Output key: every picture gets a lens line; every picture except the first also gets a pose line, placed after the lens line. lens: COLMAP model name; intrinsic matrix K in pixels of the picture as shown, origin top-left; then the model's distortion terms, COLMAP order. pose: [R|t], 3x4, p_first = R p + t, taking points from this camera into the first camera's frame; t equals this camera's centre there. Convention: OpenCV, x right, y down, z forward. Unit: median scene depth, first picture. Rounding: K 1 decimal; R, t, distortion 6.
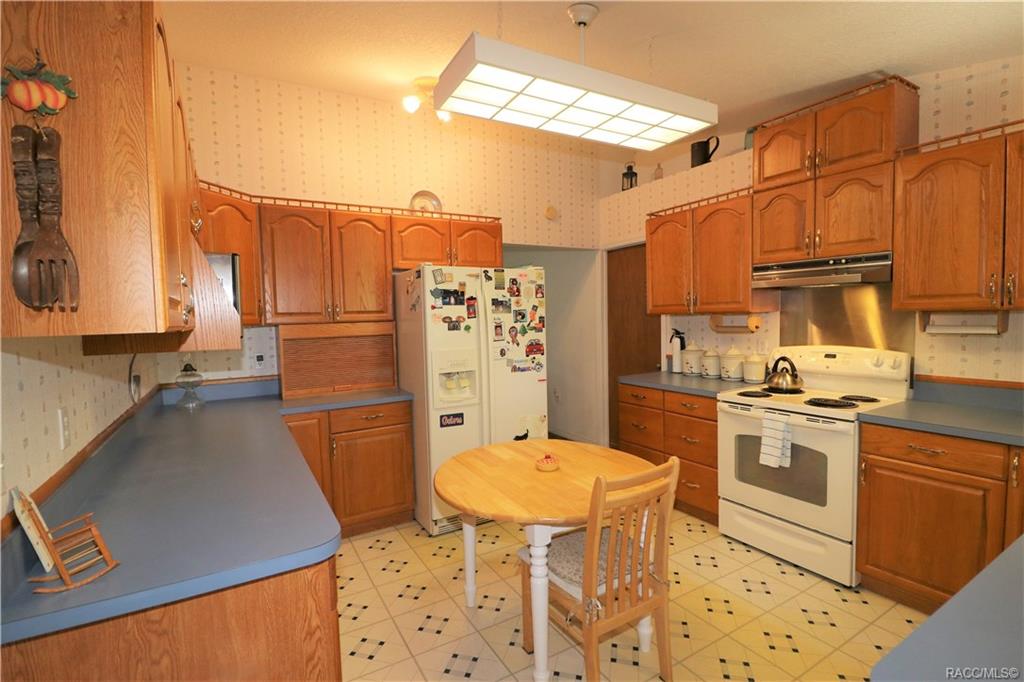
lens RADIAL K [[472.5, 0, 511.4], [0, 472.5, 343.6], [0, 0, 1]] dist [-0.006702, -0.009679]
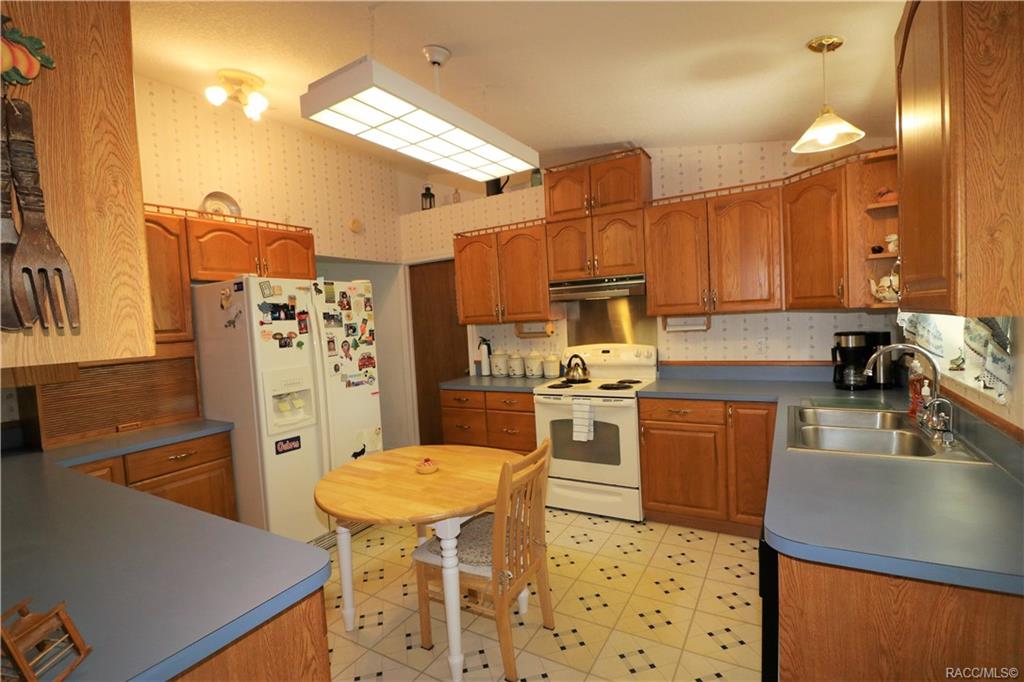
lens RADIAL K [[472.5, 0, 507.7], [0, 472.5, 342.7], [0, 0, 1]] dist [-0.006702, -0.009679]
pose [[0.873122, -0.047995, 0.485133, -0.225877], [0.061752, 0.998014, -0.012403, 0.001046], [-0.483574, 0.040788, 0.874352, -0.021260]]
